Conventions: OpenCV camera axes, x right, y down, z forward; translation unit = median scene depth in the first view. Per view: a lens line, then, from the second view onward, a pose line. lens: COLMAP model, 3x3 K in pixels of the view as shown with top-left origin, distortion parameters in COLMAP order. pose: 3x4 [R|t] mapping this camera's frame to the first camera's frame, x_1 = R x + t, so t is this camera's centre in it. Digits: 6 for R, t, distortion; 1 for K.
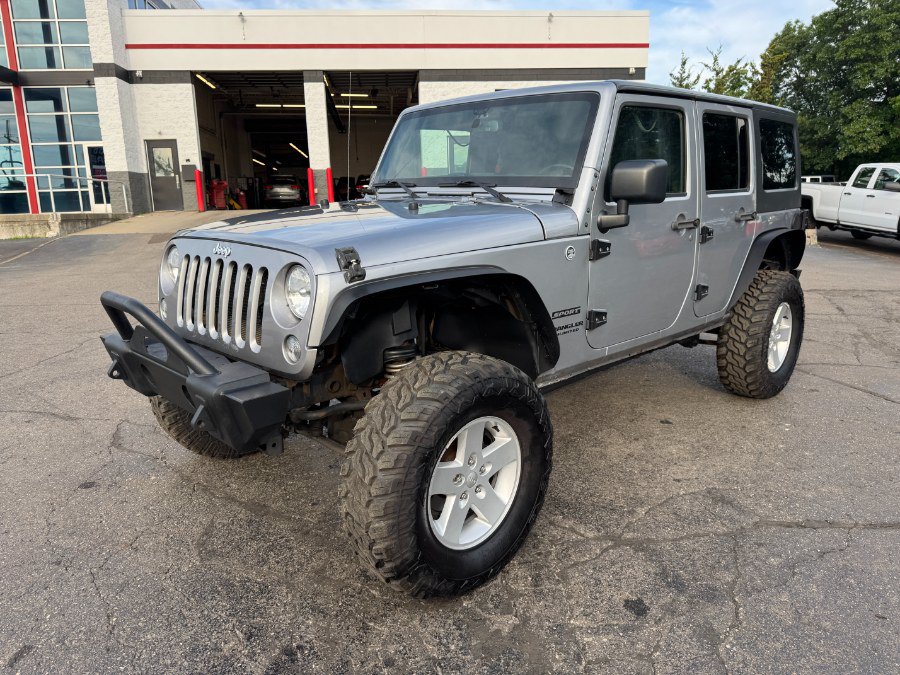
lens RADIAL K [[632.3, 0, 450.0], [0, 632.3, 337.5], [0, 0, 1]] dist [0.045985, -0.062327]
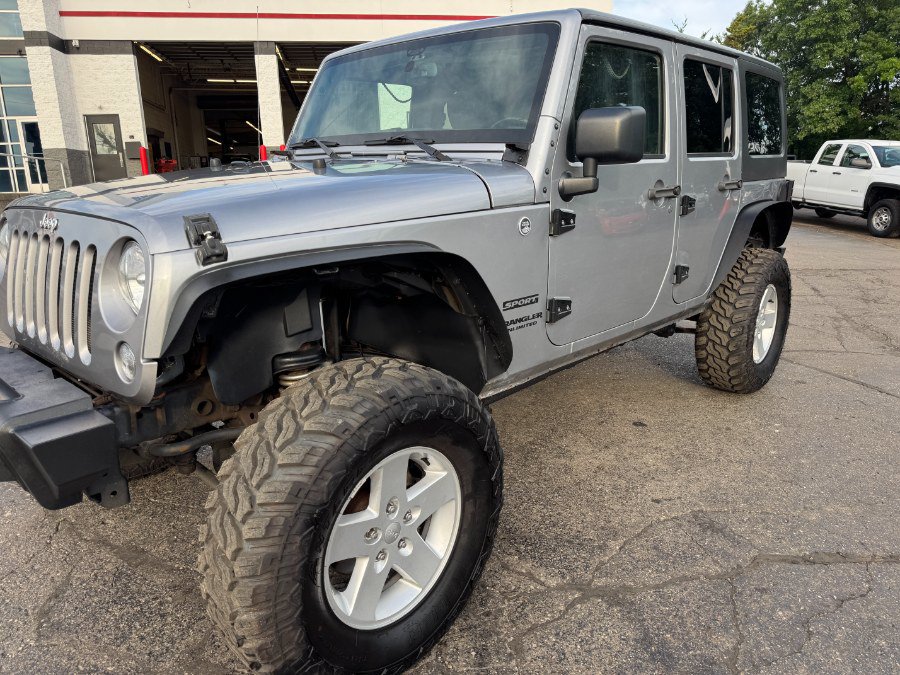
lens RADIAL K [[632.3, 0, 450.0], [0, 632.3, 337.5], [0, 0, 1]] dist [0.045985, -0.062327]
pose [[0.998599, -0.013456, 0.051168, 0.053290], [0.012028, 0.999532, 0.028111, -0.017807], [-0.051522, -0.027456, 0.998294, 0.210853]]
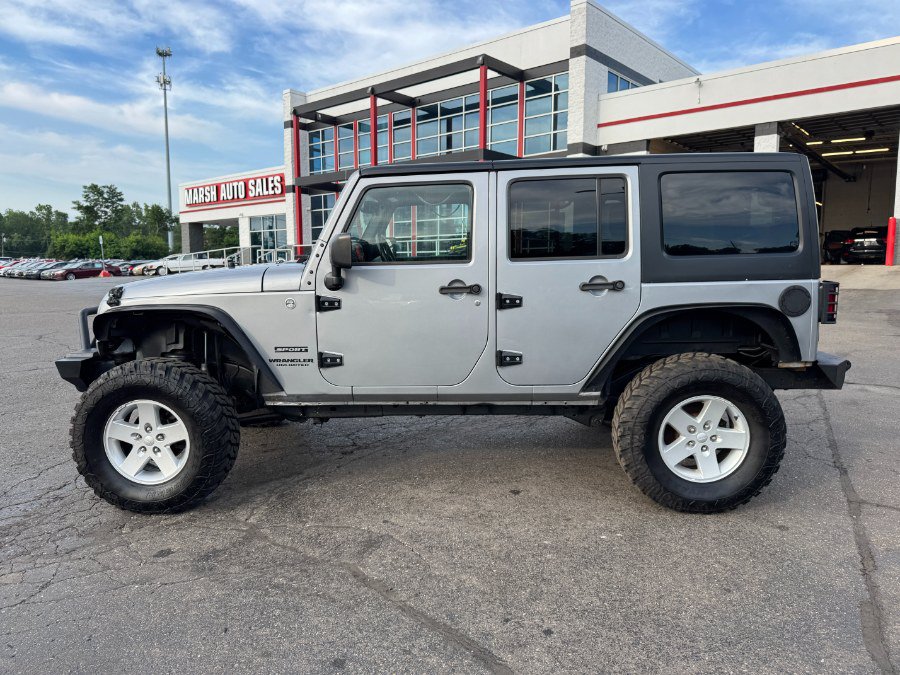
lens RADIAL K [[632.3, 0, 450.0], [0, 632.3, 337.5], [0, 0, 1]] dist [0.045985, -0.062327]
pose [[0.687780, 0.101946, -0.718725, 1.304283], [-0.161377, 0.986787, -0.014460, -0.094598], [0.707754, 0.125931, 0.695144, 0.326752]]
